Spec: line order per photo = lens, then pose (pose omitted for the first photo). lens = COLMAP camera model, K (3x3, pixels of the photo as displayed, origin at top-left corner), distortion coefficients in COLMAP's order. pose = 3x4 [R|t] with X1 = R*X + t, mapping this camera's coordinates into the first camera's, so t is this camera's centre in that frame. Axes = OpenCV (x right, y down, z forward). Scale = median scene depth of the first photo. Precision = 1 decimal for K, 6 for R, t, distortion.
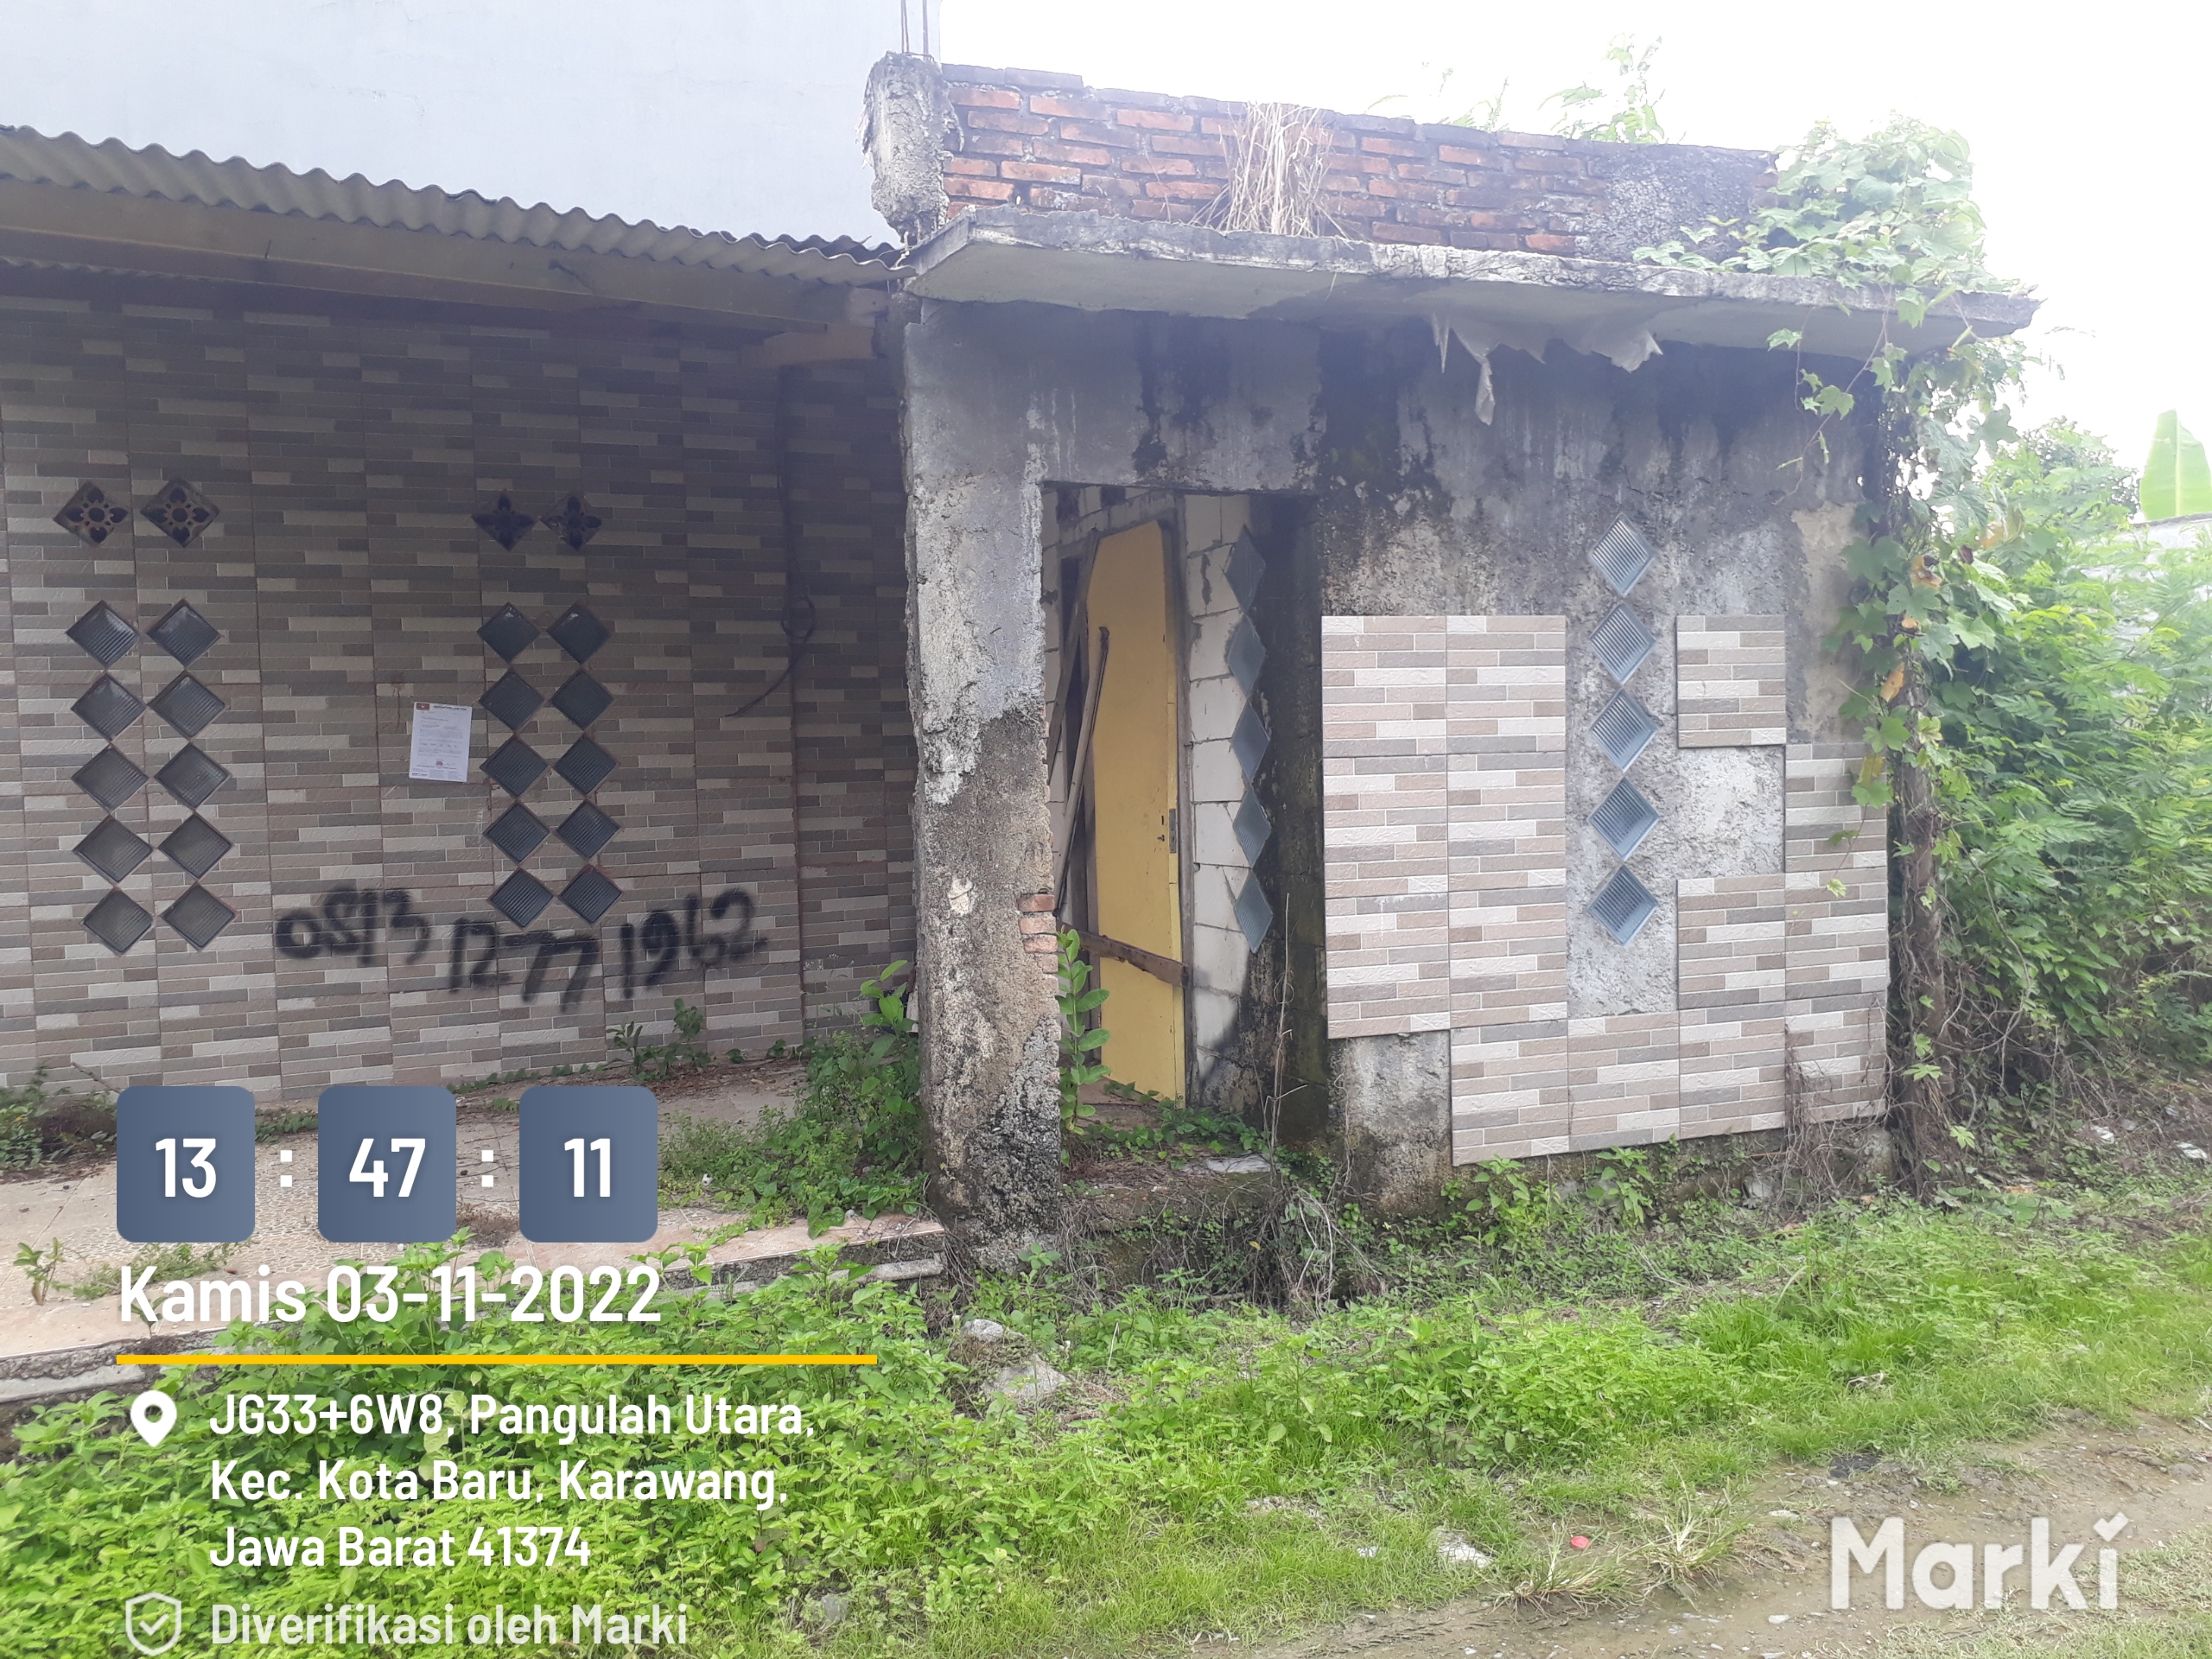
lens RADIAL K [[1848.7, 0, 1106.0], [0, 1848.7, 829.5], [0, 0, 1]] dist [0.174029, -0.422090]
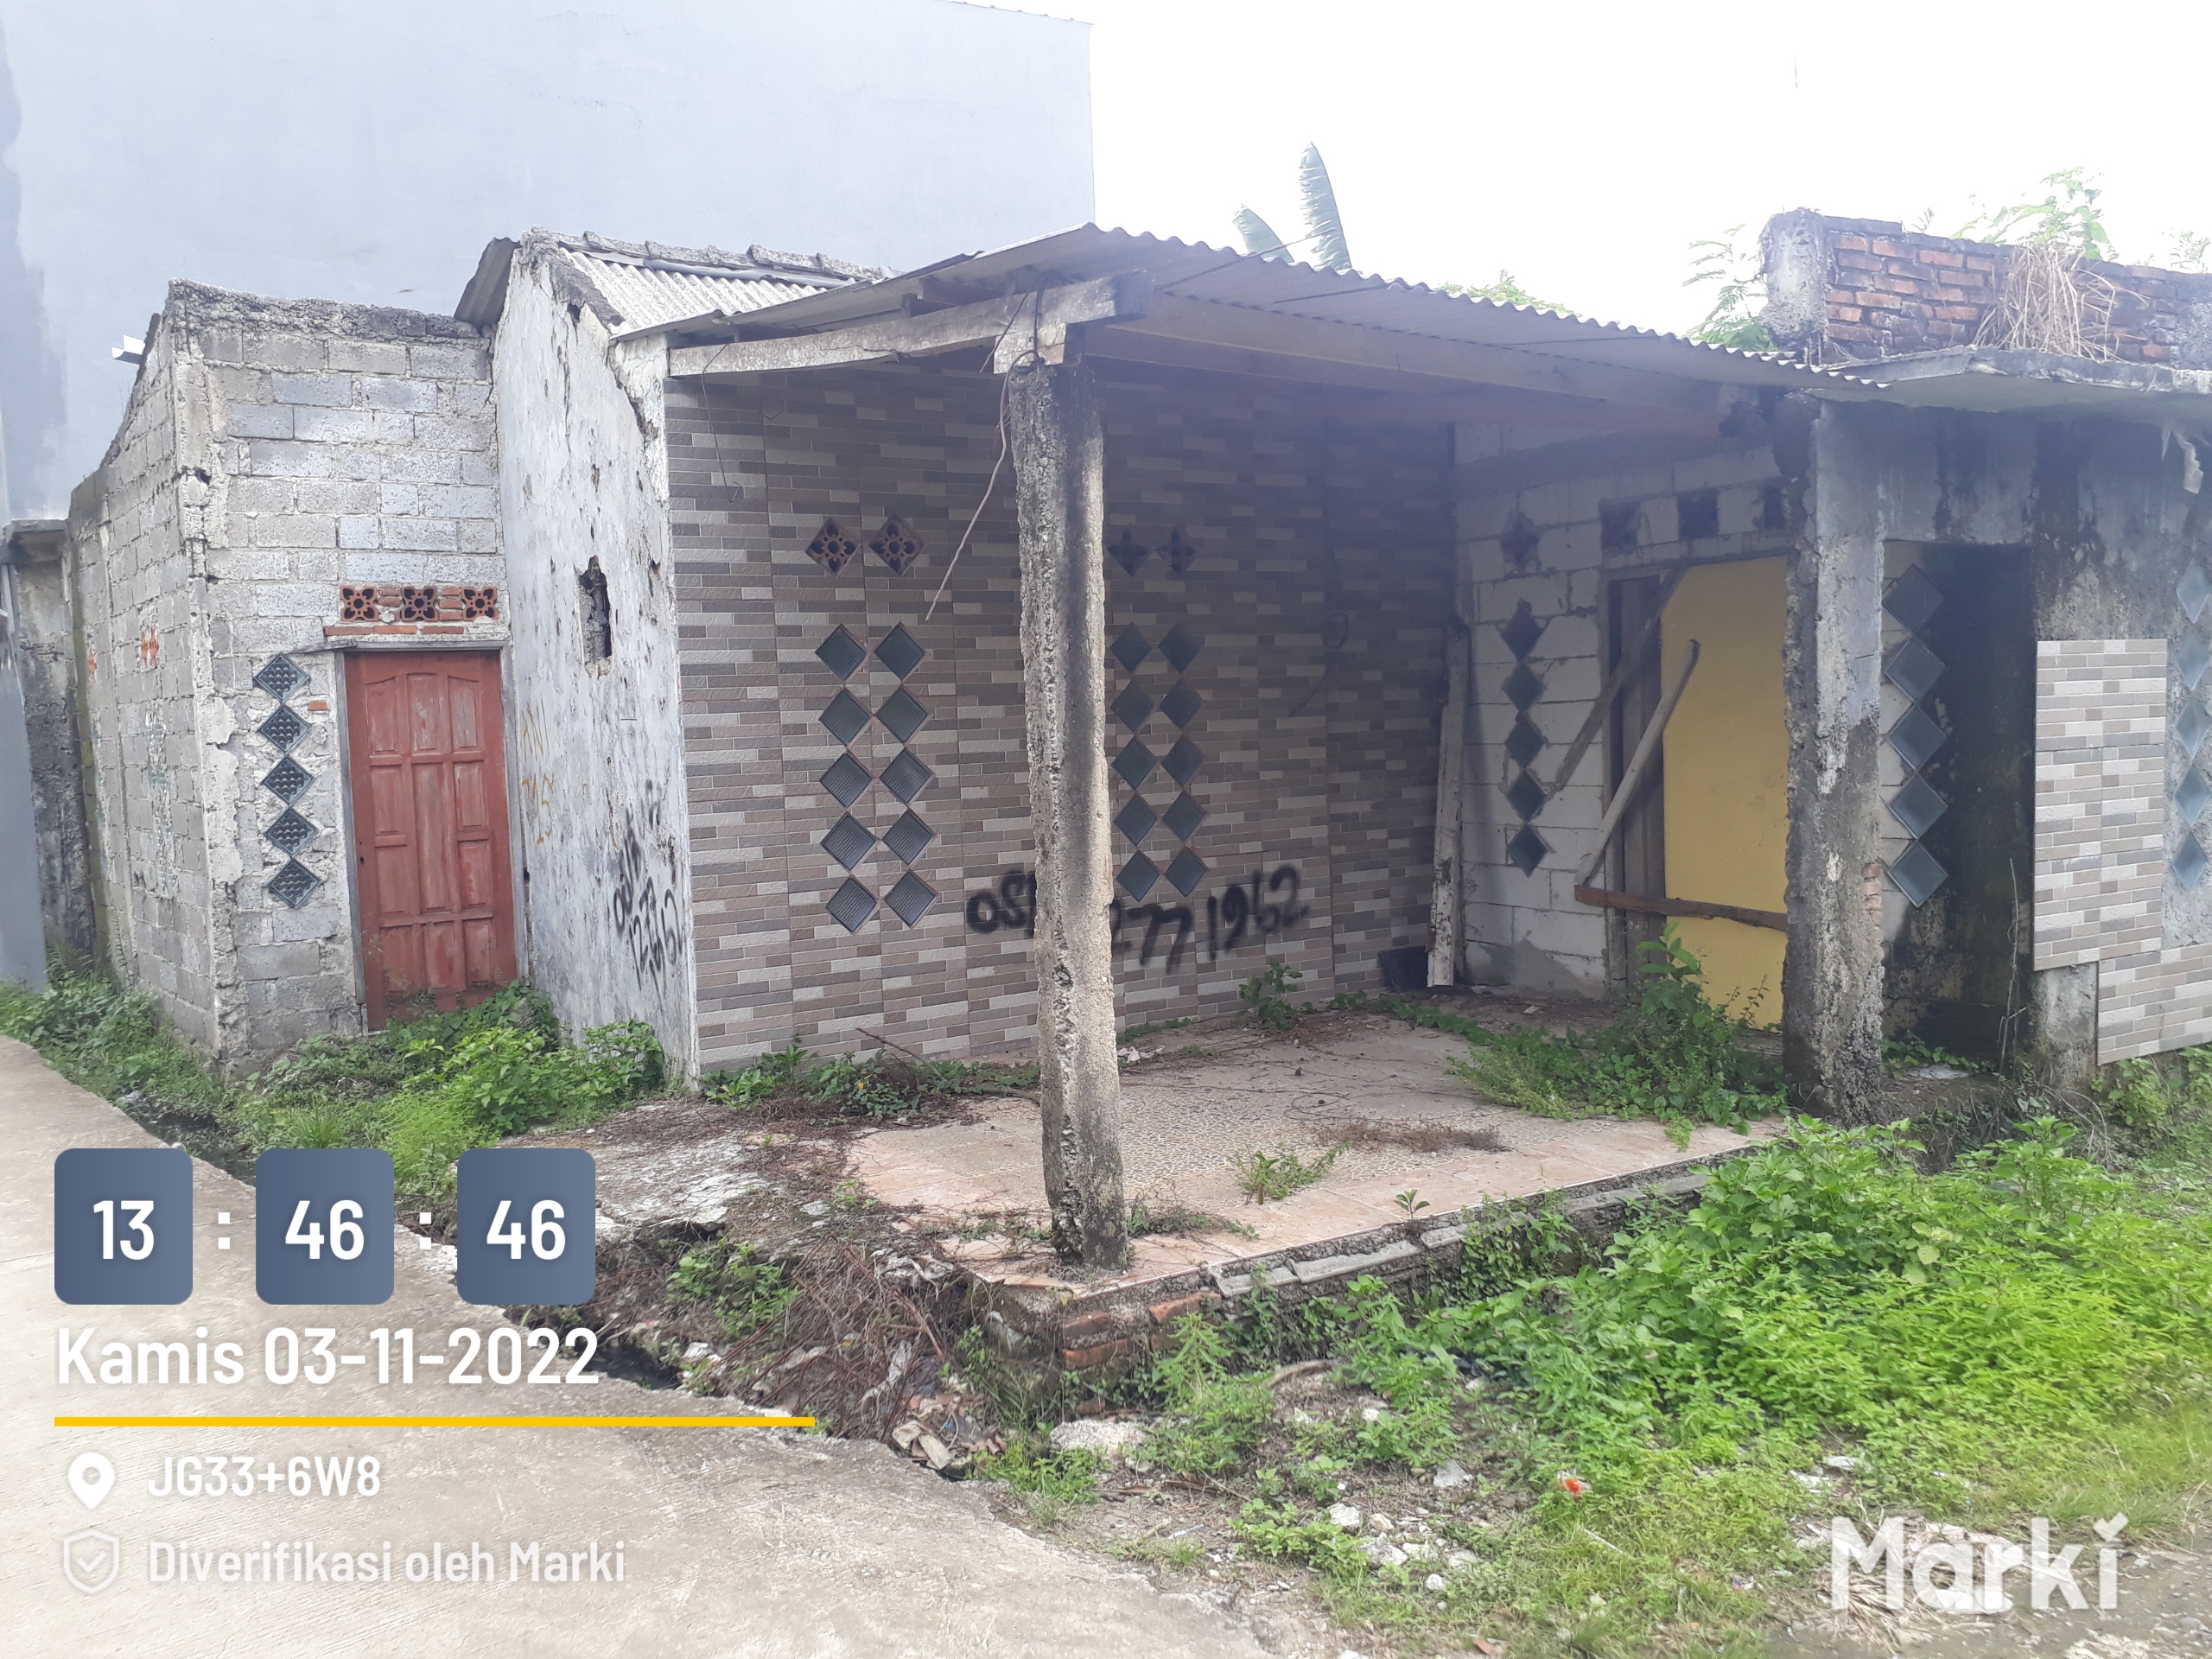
lens RADIAL K [[1796.7, 0, 1173.6], [0, 1796.7, 837.0], [0, 0, 1]] dist [0.067166, -0.150811]
pose [[0.988940, -0.020159, 0.146938, -0.498787], [0.016946, 0.999590, 0.023089, -0.014423], [-0.147343, -0.020344, 0.988876, -0.113434]]
